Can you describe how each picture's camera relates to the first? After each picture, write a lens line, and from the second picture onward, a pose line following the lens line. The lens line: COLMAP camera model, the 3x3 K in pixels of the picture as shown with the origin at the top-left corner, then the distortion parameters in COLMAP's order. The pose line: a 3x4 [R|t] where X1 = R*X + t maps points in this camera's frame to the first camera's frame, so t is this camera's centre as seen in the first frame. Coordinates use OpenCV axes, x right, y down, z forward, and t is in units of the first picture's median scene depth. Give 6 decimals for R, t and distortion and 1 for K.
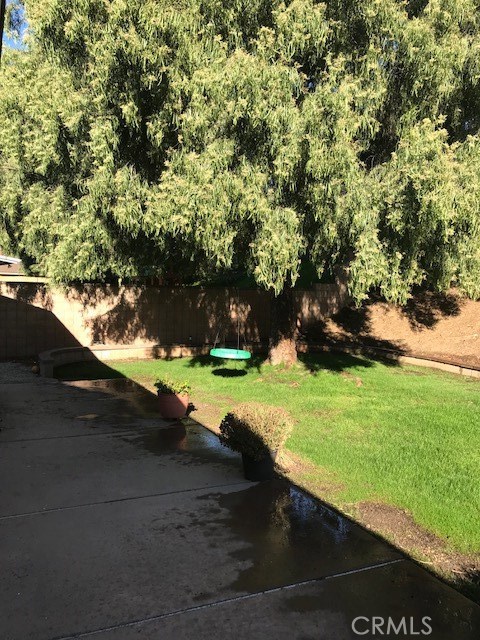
lens RADIAL K [[523.9, 0, 241.0], [0, 523.9, 302.2], [0, 0, 1]] dist [0.029774, -0.044025]
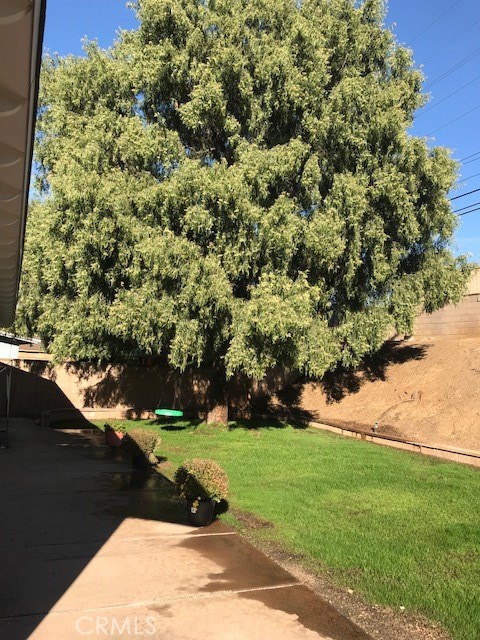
lens RADIAL K [[491.7, 0, 241.8], [0, 491.7, 305.6], [0, 0, 1]] dist [0.134145, -0.463792]
pose [[0.999541, 0.020697, -0.022127, 0.185299], [-0.023826, 0.988081, -0.152077, 0.007405], [0.018715, 0.152535, 0.988121, -0.366838]]
